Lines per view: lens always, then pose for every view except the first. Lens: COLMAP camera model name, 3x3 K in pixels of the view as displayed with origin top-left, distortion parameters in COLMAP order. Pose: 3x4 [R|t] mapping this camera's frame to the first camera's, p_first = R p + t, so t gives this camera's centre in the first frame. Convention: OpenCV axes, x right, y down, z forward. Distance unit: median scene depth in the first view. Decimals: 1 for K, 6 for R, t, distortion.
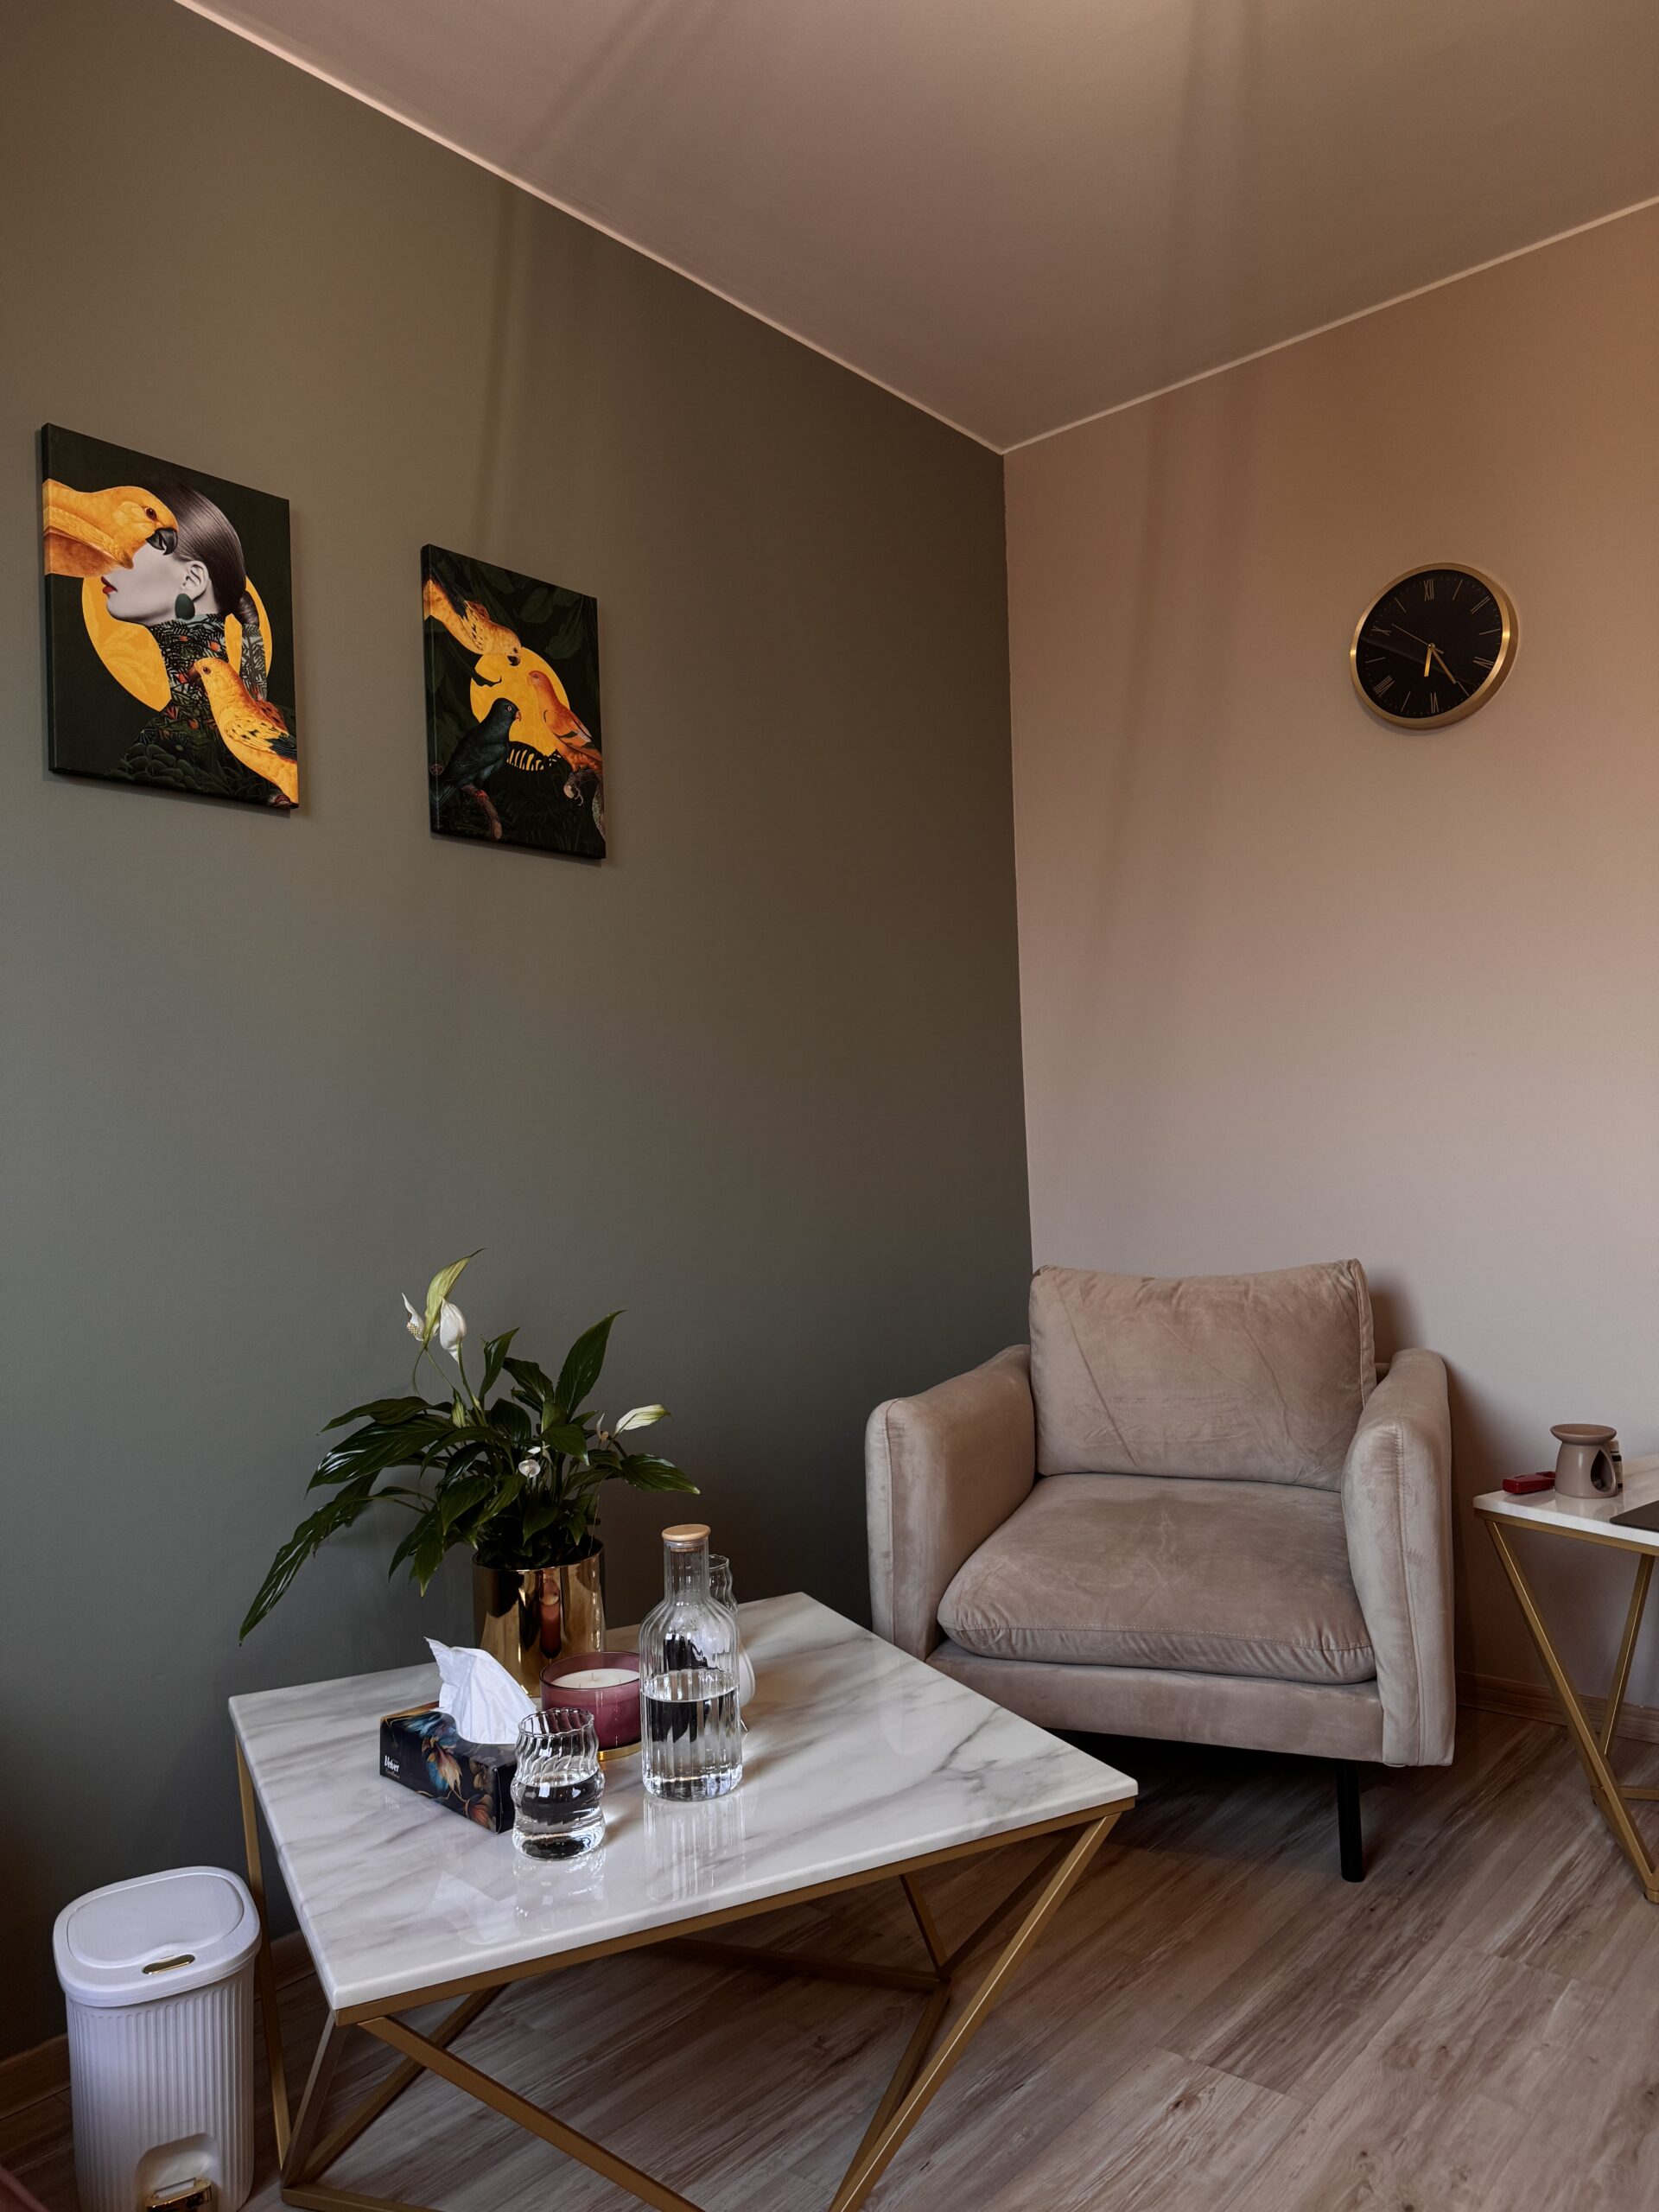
lens RADIAL K [[1574.7, 0, 842.1], [0, 1574.7, 1093.6], [0, 0, 1]] dist [0.019428, -0.006087]
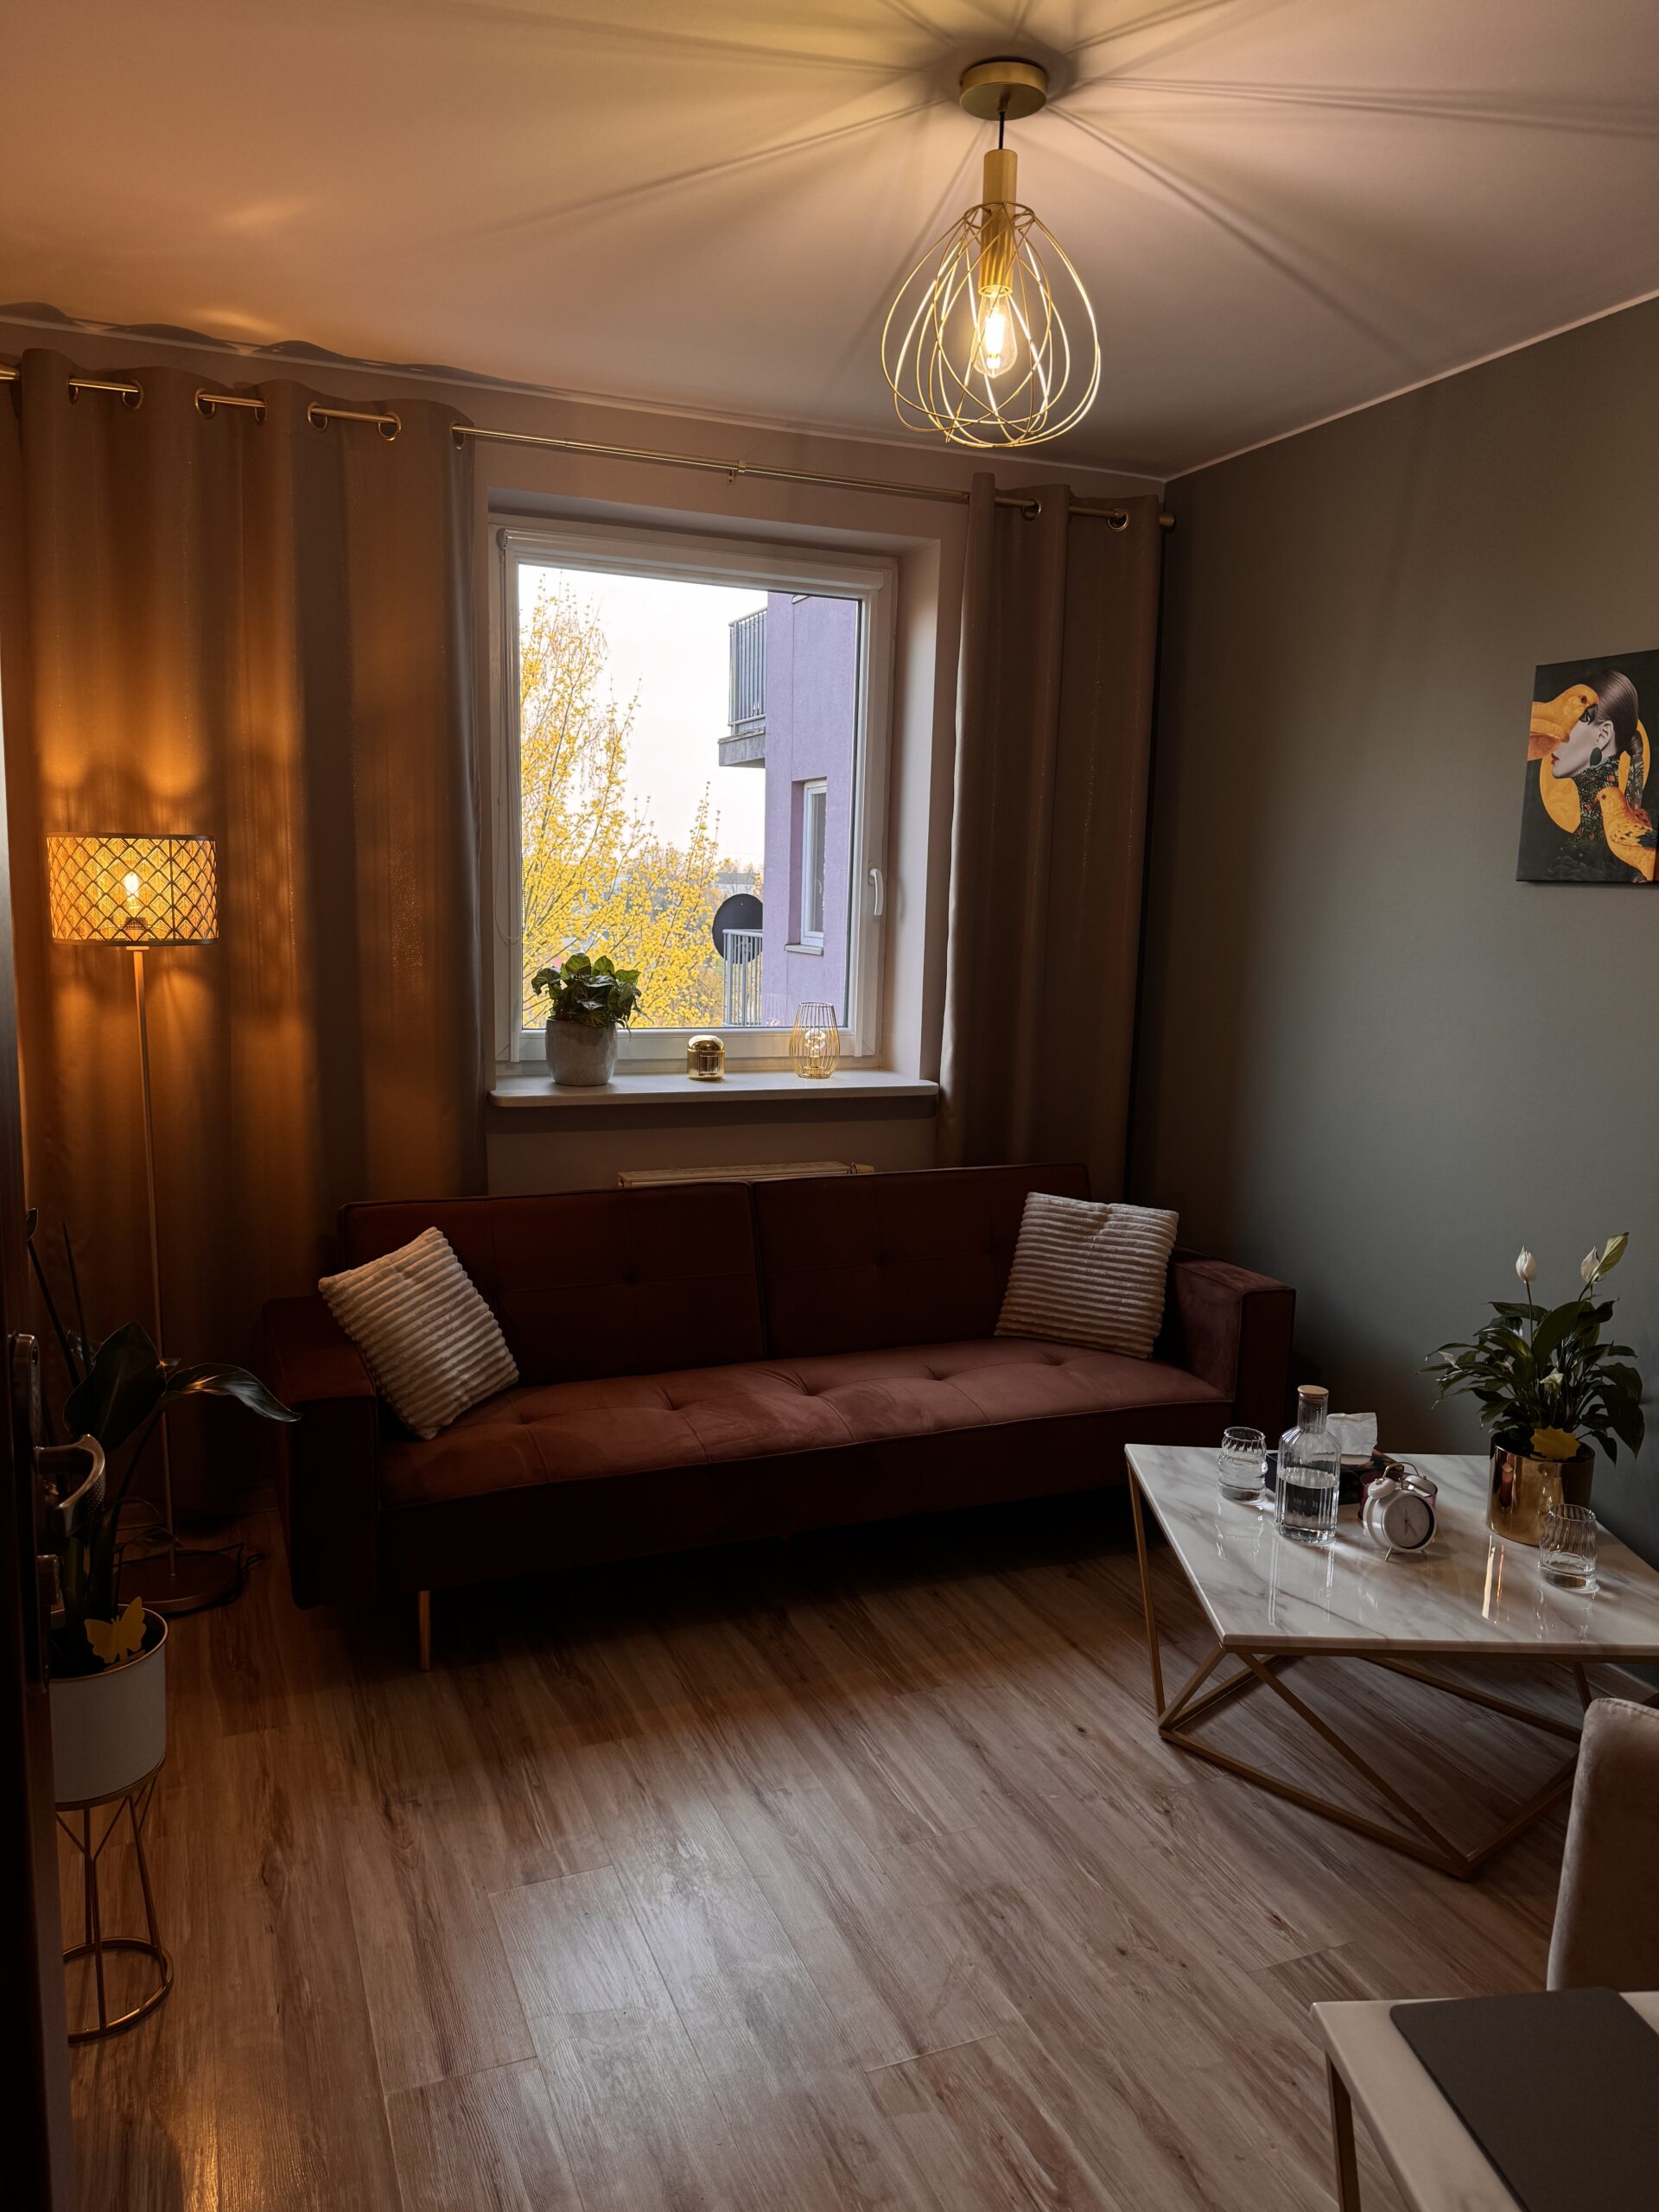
lens RADIAL K [[1574.7, 0, 835.4], [0, 1574.7, 1114.0], [0, 0, 1]] dist [0.019428, -0.006087]
pose [[-0.456478, 0.156490, -0.875865, 1.261054], [0.015923, 0.985690, 0.167814, -0.238649], [0.889592, 0.062657, -0.452438, 1.061507]]
